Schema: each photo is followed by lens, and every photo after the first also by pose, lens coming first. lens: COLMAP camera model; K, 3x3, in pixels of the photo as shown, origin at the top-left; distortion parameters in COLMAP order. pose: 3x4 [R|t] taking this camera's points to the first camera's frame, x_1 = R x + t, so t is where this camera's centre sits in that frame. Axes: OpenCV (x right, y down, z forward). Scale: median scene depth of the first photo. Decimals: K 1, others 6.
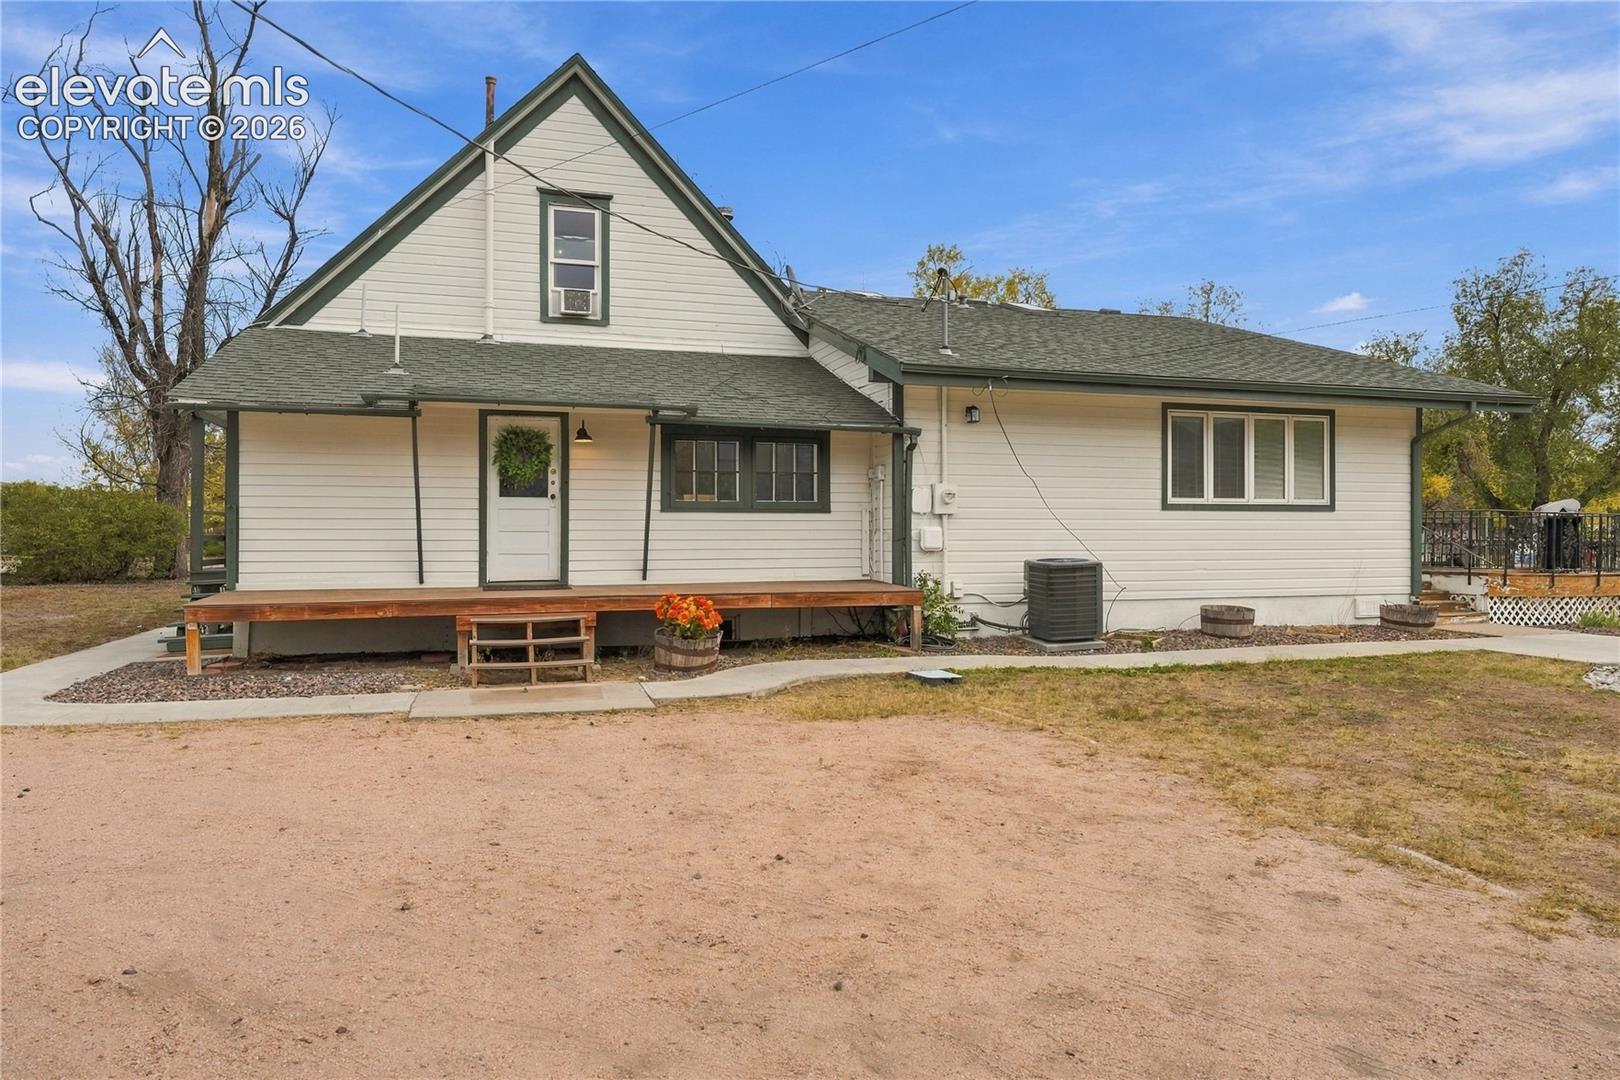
lens RADIAL K [[995.8, 0, 799.5], [0, 995.8, 542.4], [0, 0, 1]] dist [0.002759, -0.000120]
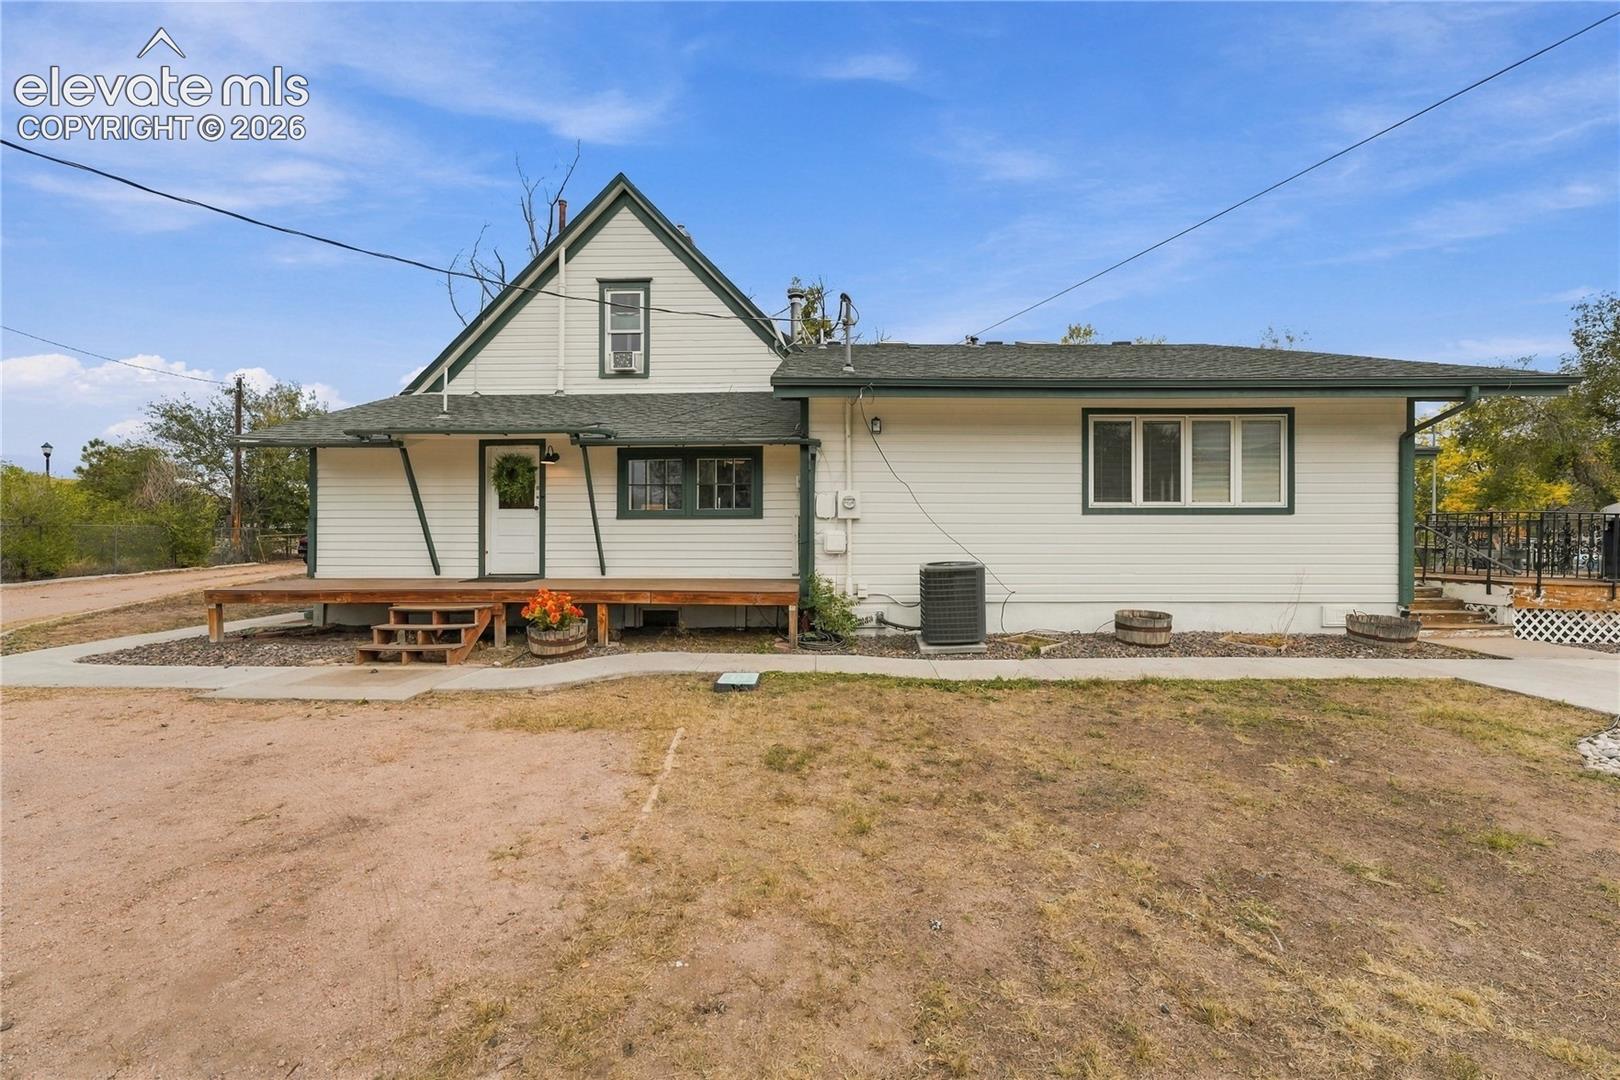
lens RADIAL K [[641.8, 0, 810.0], [0, 641.8, 540.0], [0, 0, 1]] dist [-0.031873, 0.020493]
pose [[0.952856, 0.002114, -0.303417, 0.301649], [-0.003209, 0.999990, -0.003108, -0.003446], [0.303407, 0.003935, 0.952853, 0.304131]]
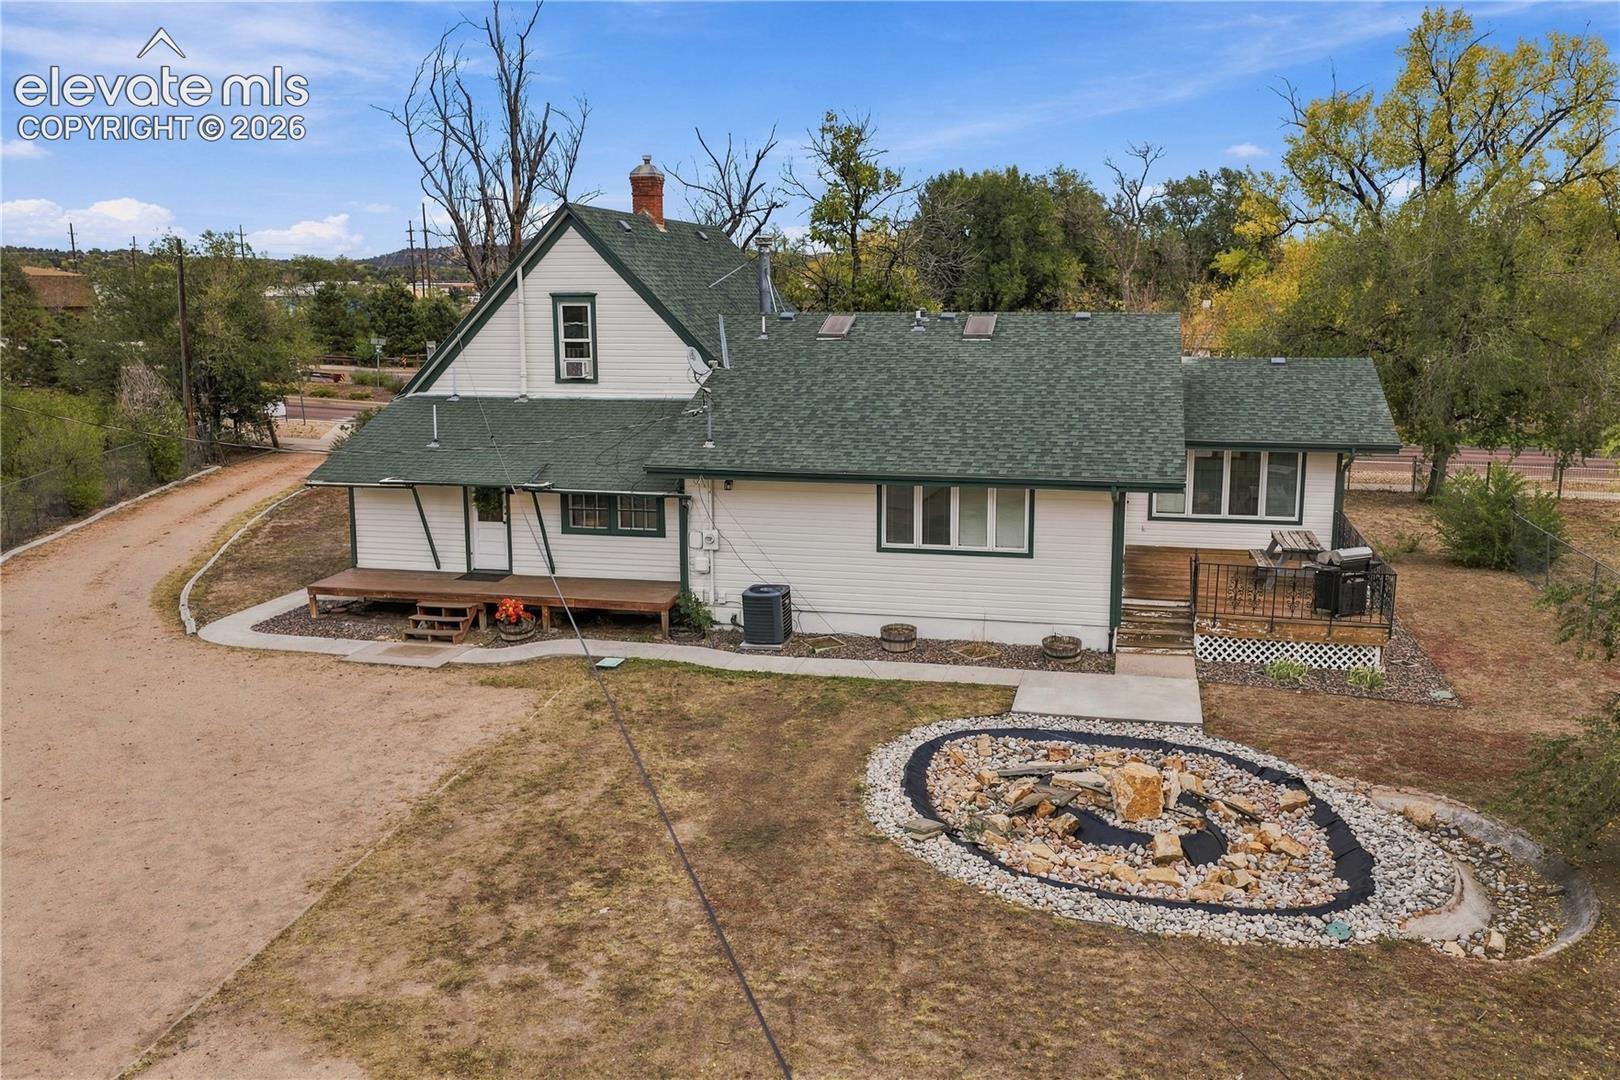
lens RADIAL K [[1248.9, 0, 810.0], [0, 1248.9, 540.0], [0, 0, 1]] dist [-0.008818, -0.001121]
pose [[0.872244, 0.083558, -0.481880, 1.128249], [-0.000504, 0.985450, 0.169964, -0.346036], [0.489070, -0.148007, 0.859595, -0.529003]]
